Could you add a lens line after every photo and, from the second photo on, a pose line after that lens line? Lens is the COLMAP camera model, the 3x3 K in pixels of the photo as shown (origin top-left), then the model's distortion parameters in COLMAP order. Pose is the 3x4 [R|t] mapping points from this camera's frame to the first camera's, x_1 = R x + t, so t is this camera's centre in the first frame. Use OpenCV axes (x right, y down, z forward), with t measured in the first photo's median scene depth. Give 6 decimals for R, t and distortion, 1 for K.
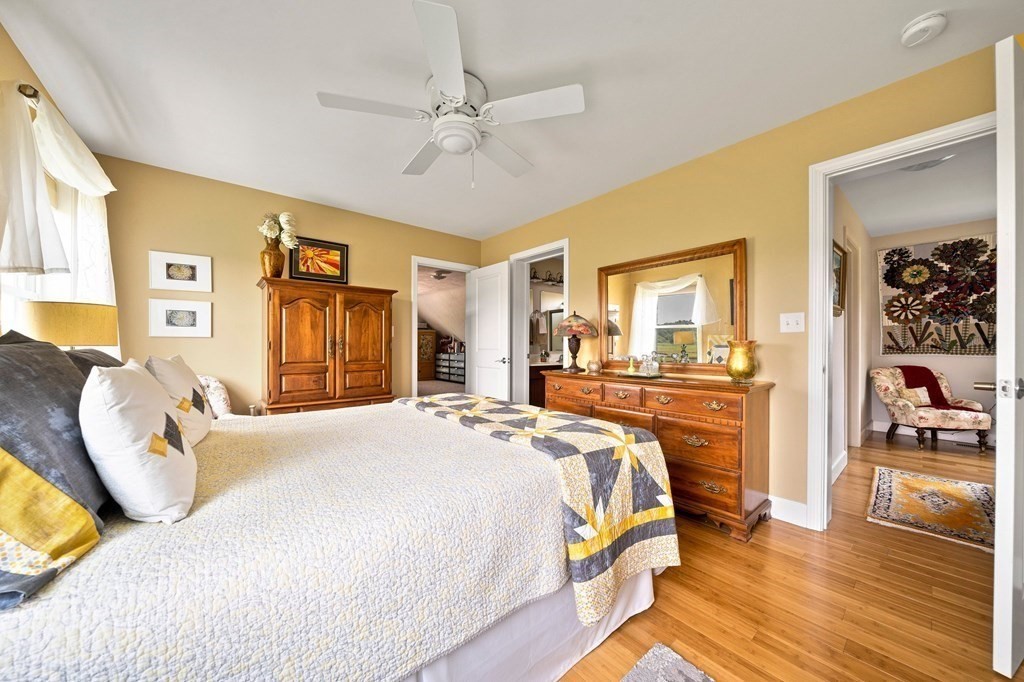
lens RADIAL K [[351.7, 0, 509.1], [0, 351.7, 345.0], [0, 0, 1]] dist [-0.005853, 0.000070]
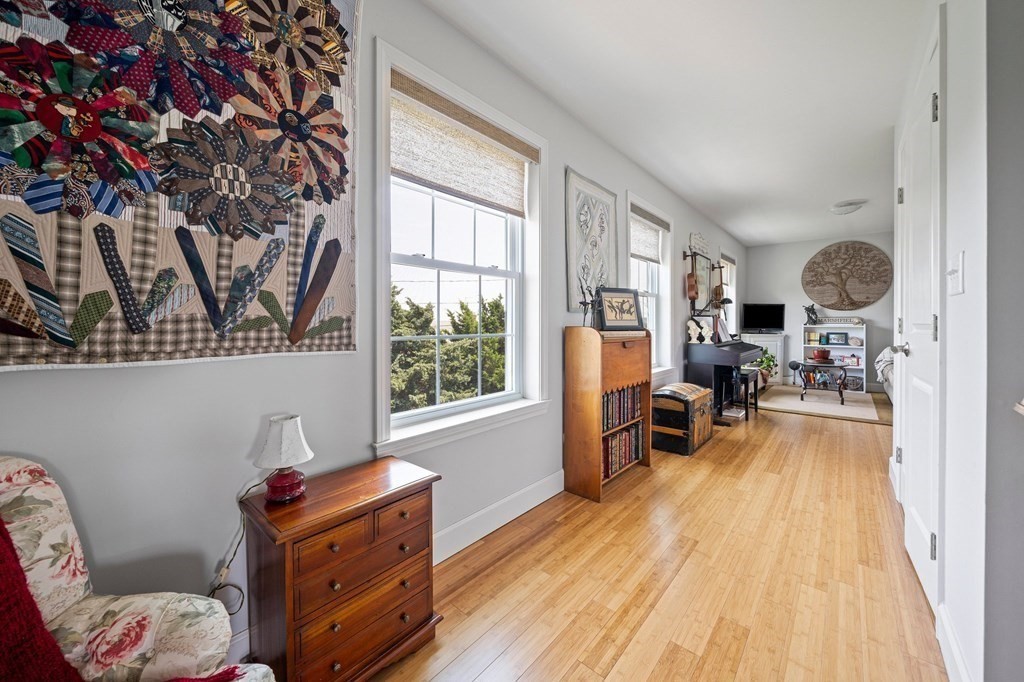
lens RADIAL K [[375.8, 0, 515.8], [0, 375.8, 326.6], [0, 0, 1]] dist [-0.008750, -0.000070]
pose [[-0.163119, -0.007323, 0.986579, 1.025416], [0.003292, 0.999963, 0.007967, 0.005492], [-0.986601, 0.004548, -0.163089, 0.795881]]
